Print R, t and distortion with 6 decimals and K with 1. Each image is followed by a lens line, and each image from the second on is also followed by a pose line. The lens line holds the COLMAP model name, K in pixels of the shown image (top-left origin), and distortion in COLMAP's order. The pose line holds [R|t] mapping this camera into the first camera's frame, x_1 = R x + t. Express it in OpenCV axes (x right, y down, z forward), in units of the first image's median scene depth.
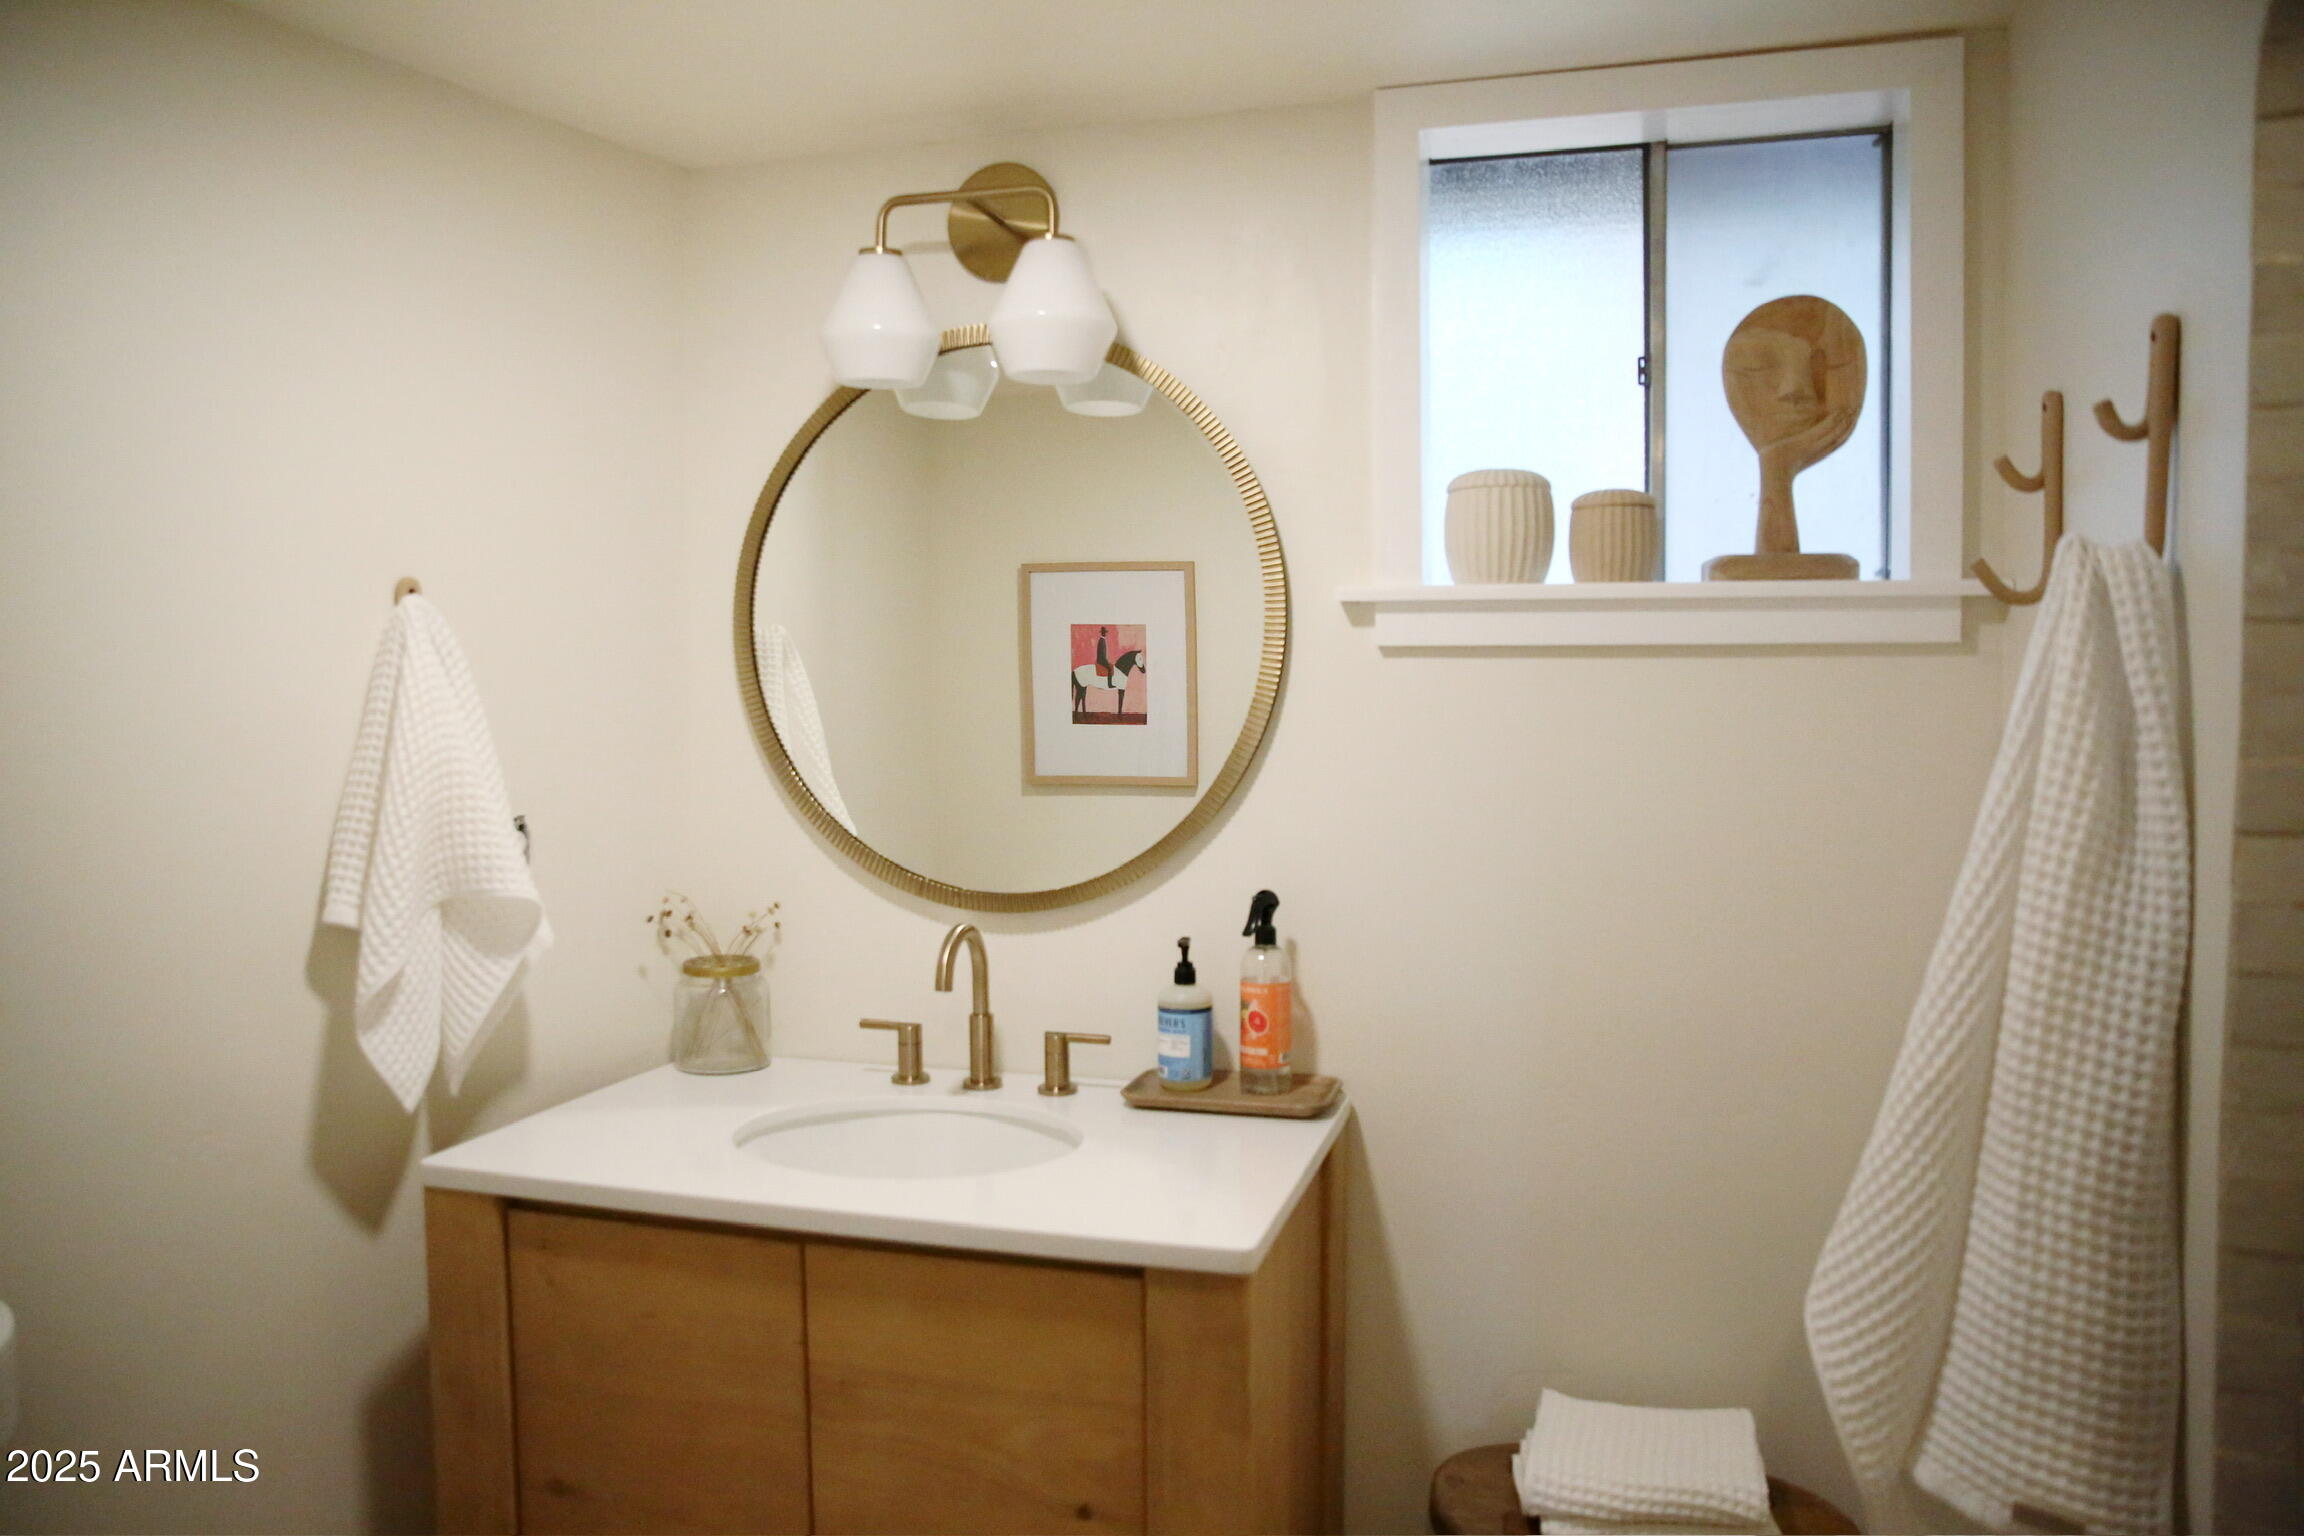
lens RADIAL K [[1534.1, 0, 1144.3], [0, 1534.1, 771.9], [0, 0, 1]] dist [-0.117924, 0.077340]
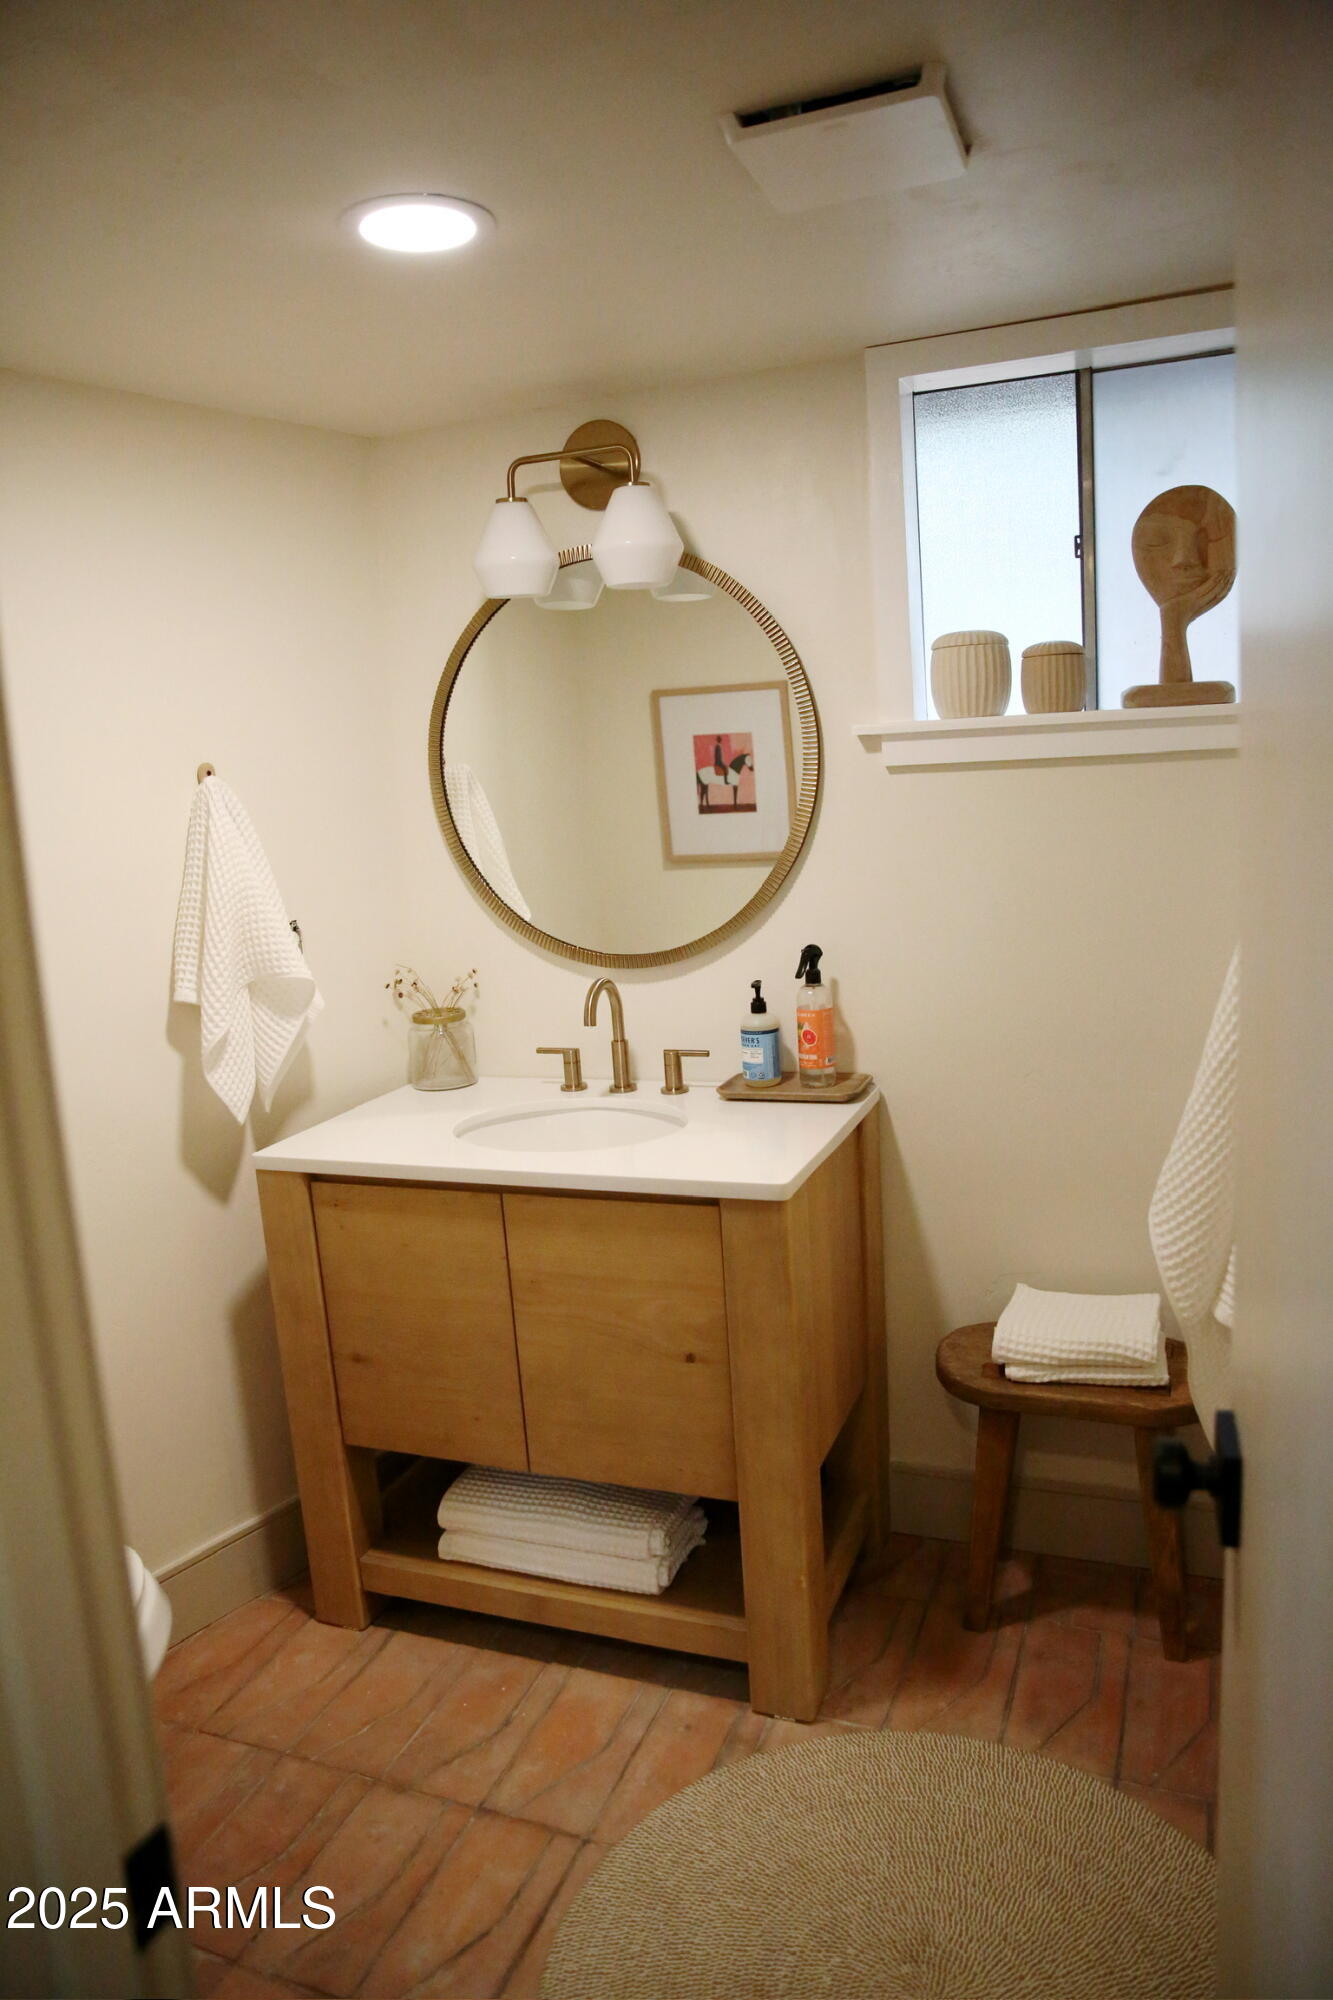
lens RADIAL K [[1331.7, 0, 680.1], [0, 1331.7, 1006.8], [0, 0, 1]] dist [-0.117924, 0.077340]
pose [[0.994310, -0.044004, -0.097016, 0.076672], [0.056398, 0.990044, 0.128967, -0.032270], [0.090375, -0.133705, 0.986892, -0.236468]]
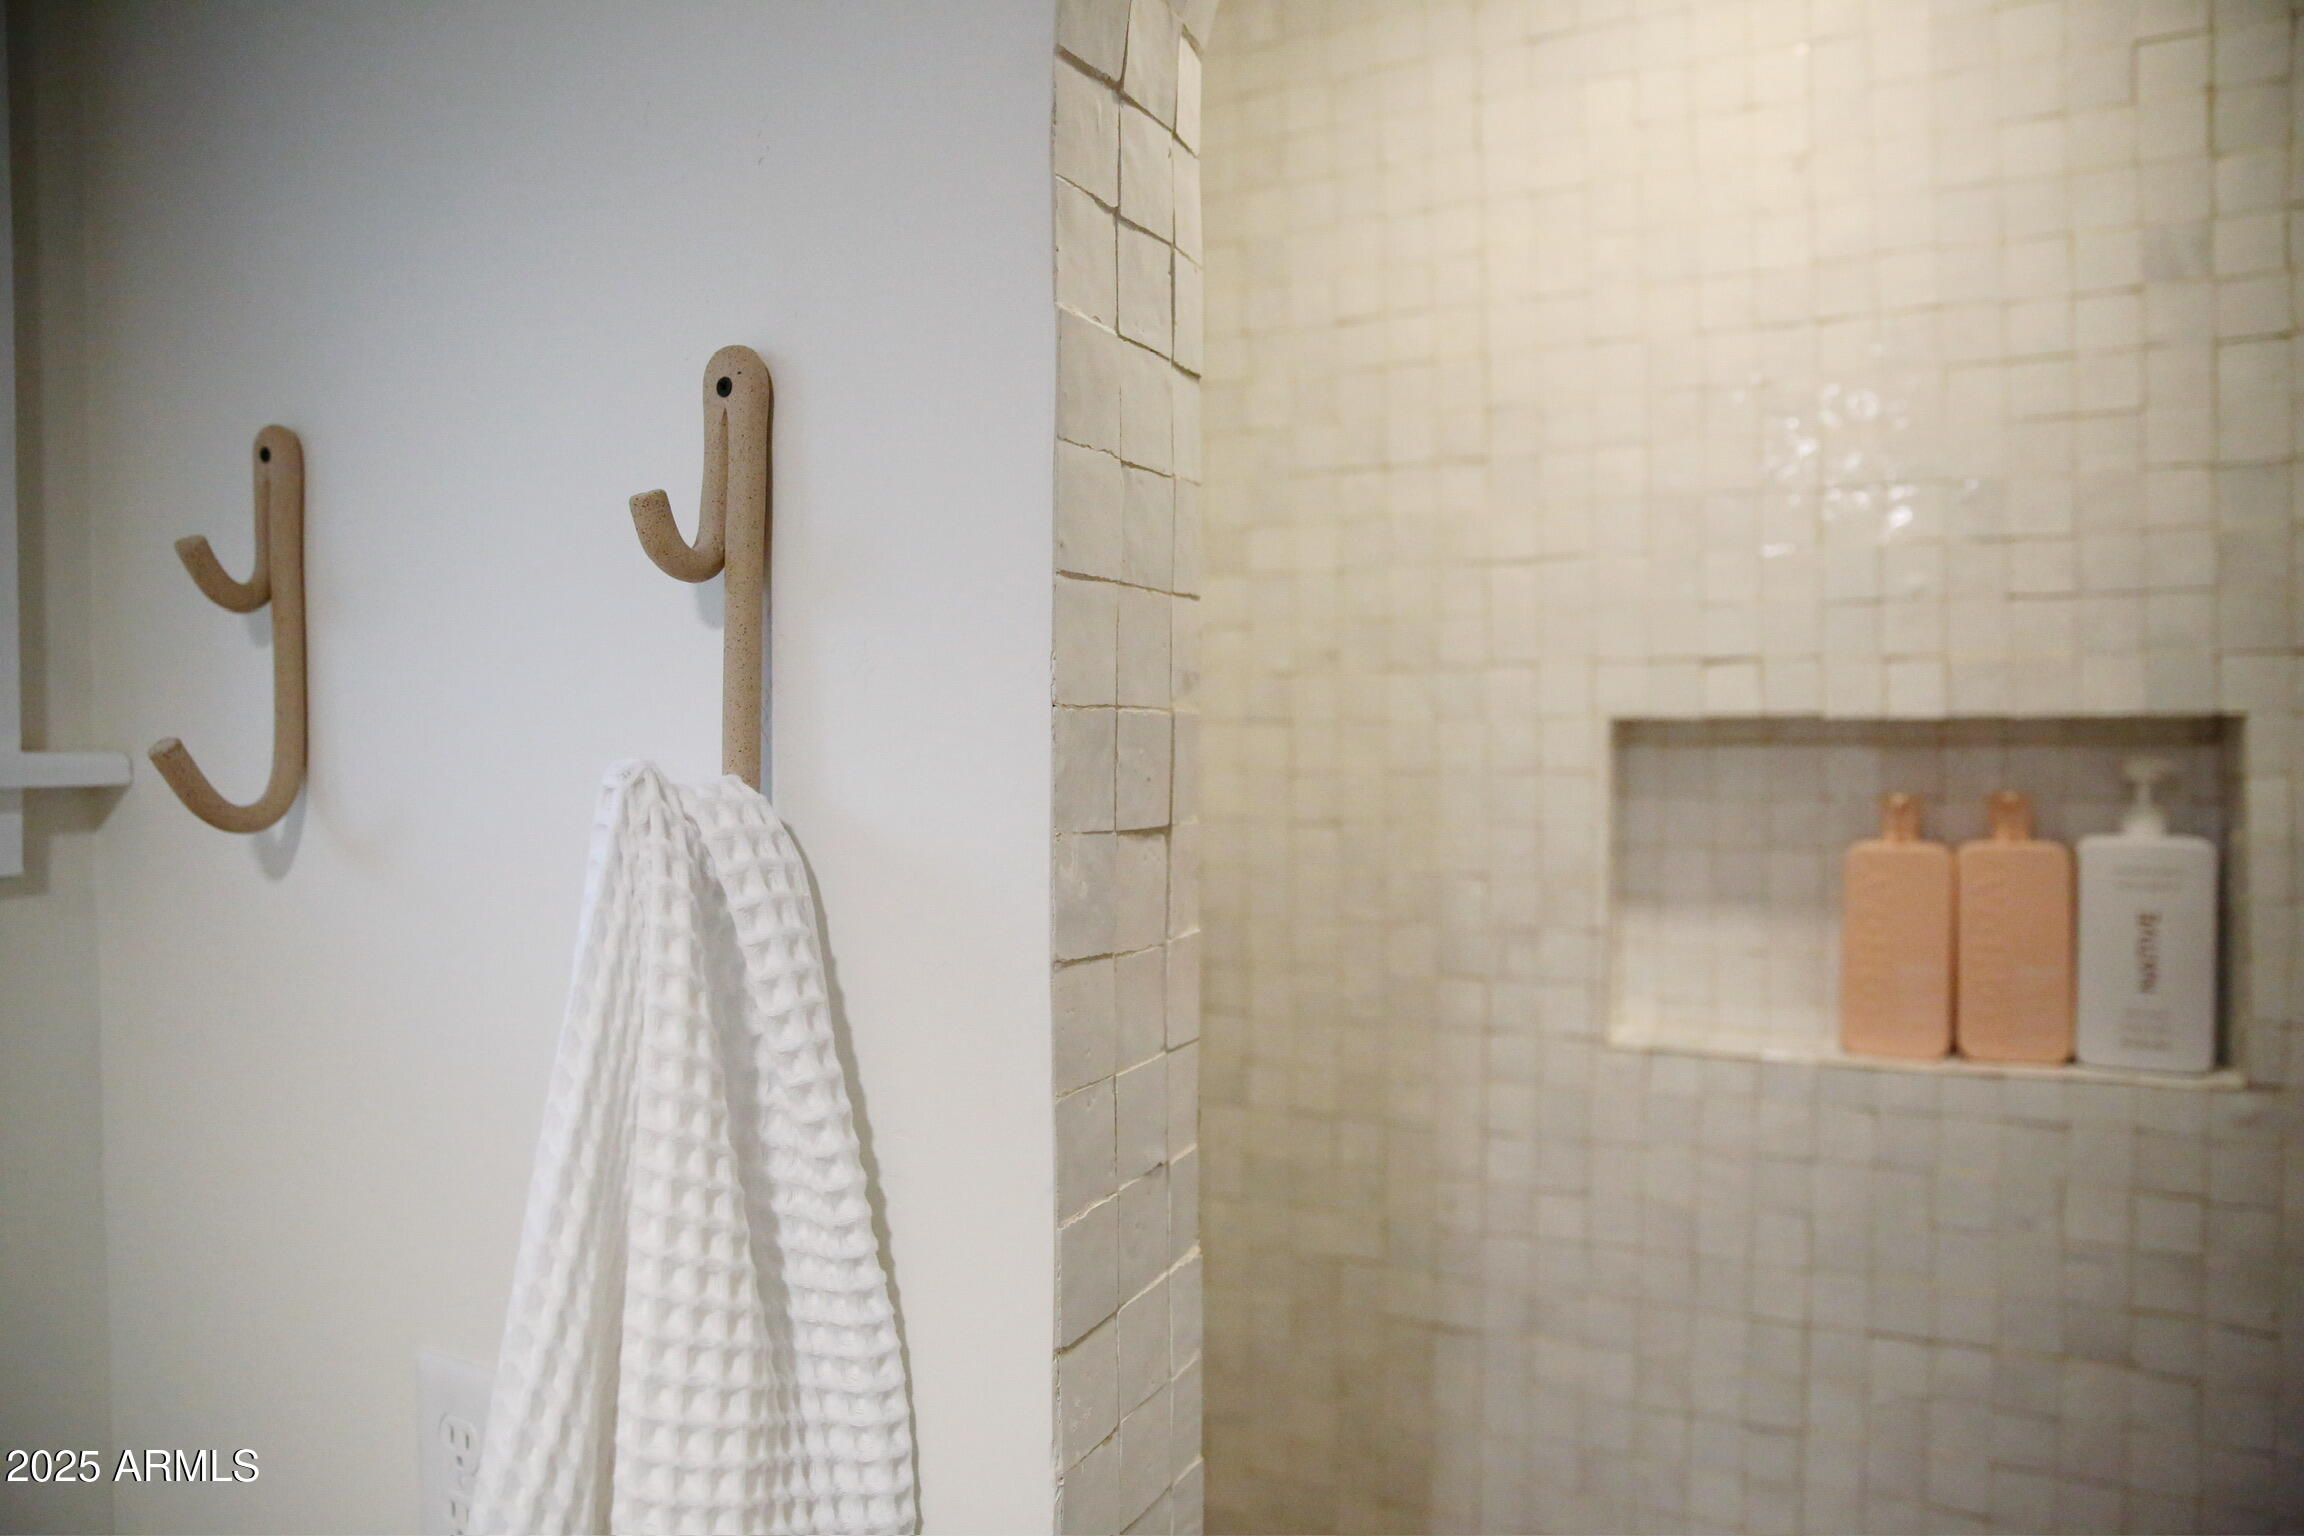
lens RADIAL K [[1534.1, 0, 1144.3], [0, 1534.1, 771.9], [0, 0, 1]] dist [-0.117924, 0.077340]
pose [[0.183089, -0.021249, 0.982867, 0.117328], [0.045380, 0.998883, 0.013142, -0.102967], [-0.982048, 0.042196, 0.183849, 0.490450]]
